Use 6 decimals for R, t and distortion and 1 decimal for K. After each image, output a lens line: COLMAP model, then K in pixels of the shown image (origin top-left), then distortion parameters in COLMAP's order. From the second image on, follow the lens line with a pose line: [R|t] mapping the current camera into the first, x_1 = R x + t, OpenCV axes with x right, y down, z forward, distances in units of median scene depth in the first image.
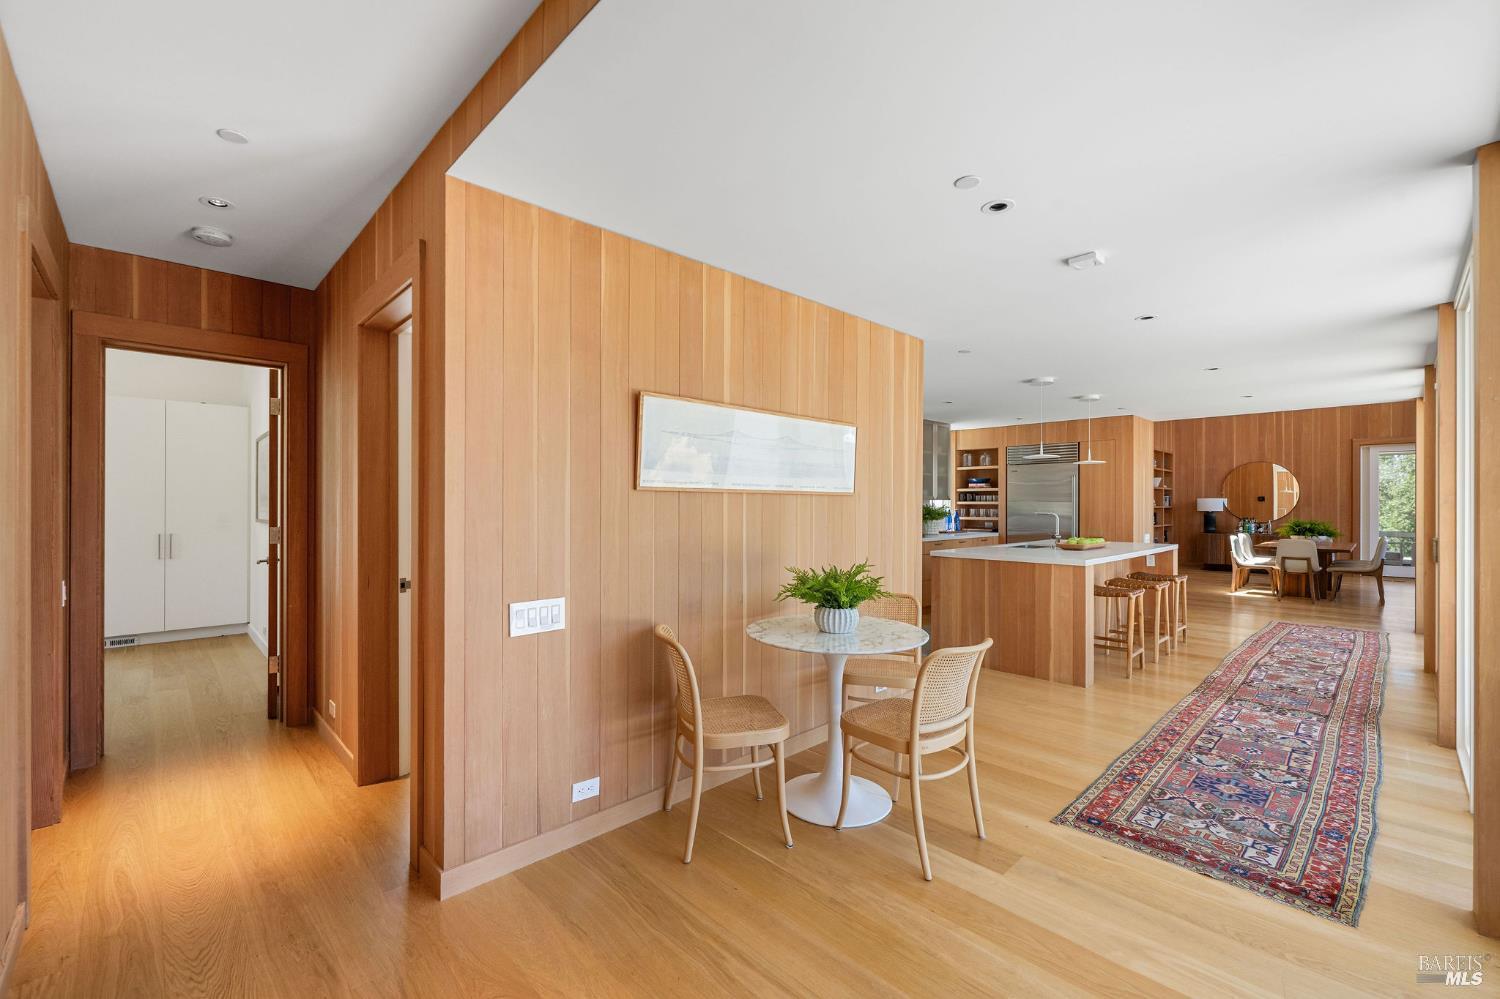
lens RADIAL K [[621.9, 0, 750.0], [0, 621.9, 499.5], [0, 0, 1]] dist [0.000904, 0.000128]
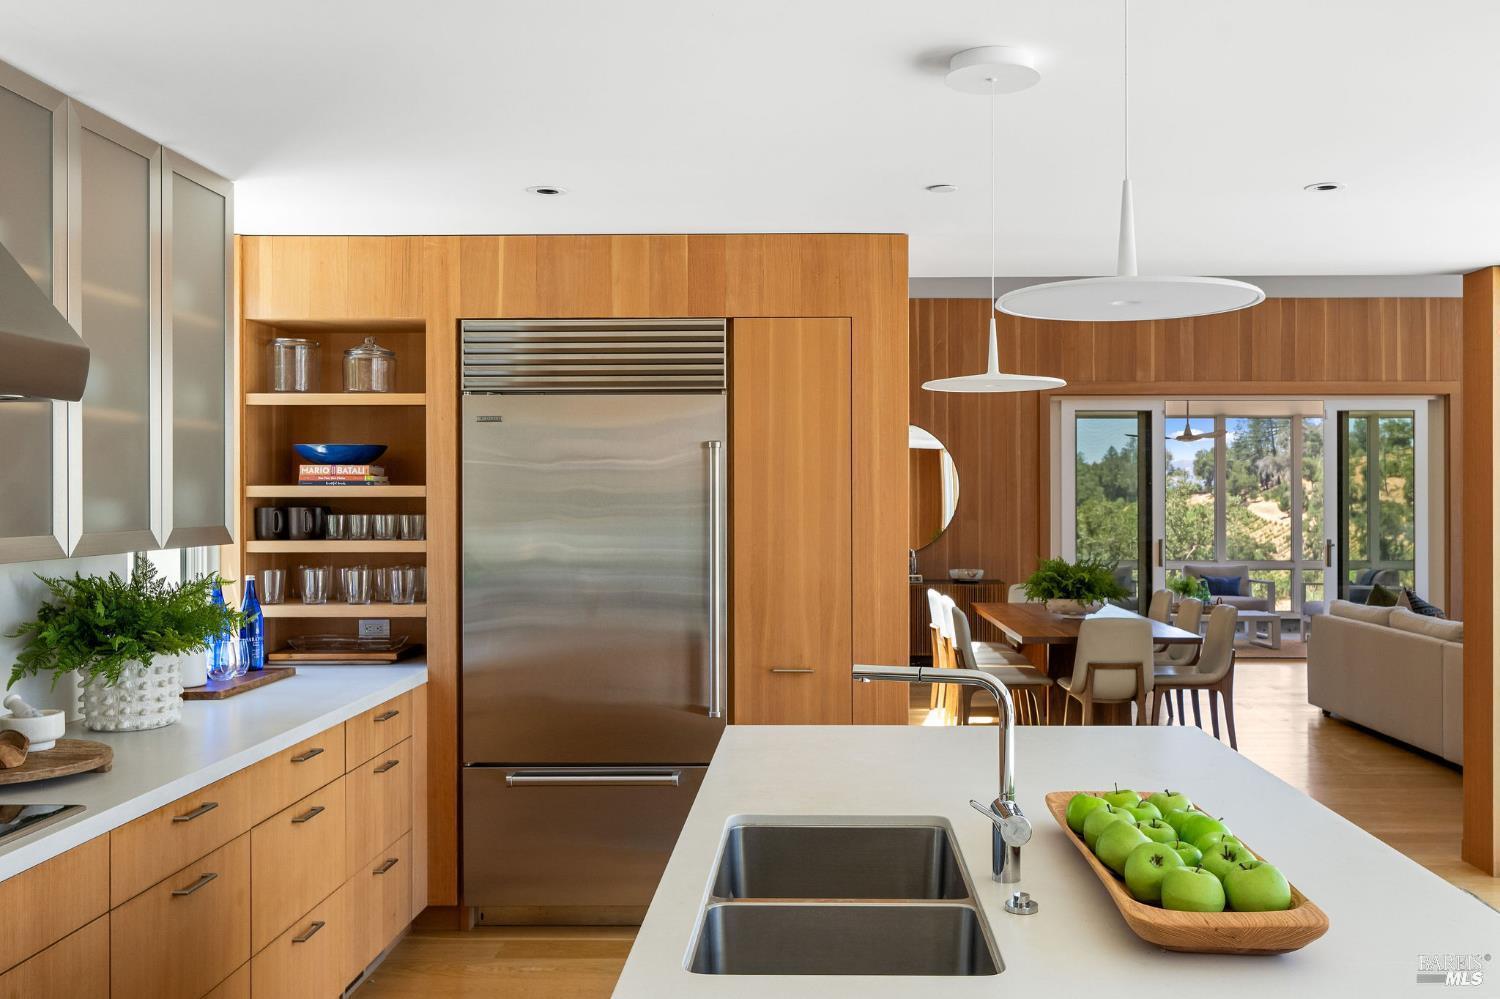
lens RADIAL K [[1287.7, 0, 786.8], [0, 1287.7, 494.1], [0, 0, 1]] dist [-0.003603, -0.002101]
pose [[0.711437, -0.002946, 0.702743, 0.141541], [-0.001859, 0.999980, 0.006074, -0.017984], [-0.702747, -0.005628, 0.711418, 0.527875]]
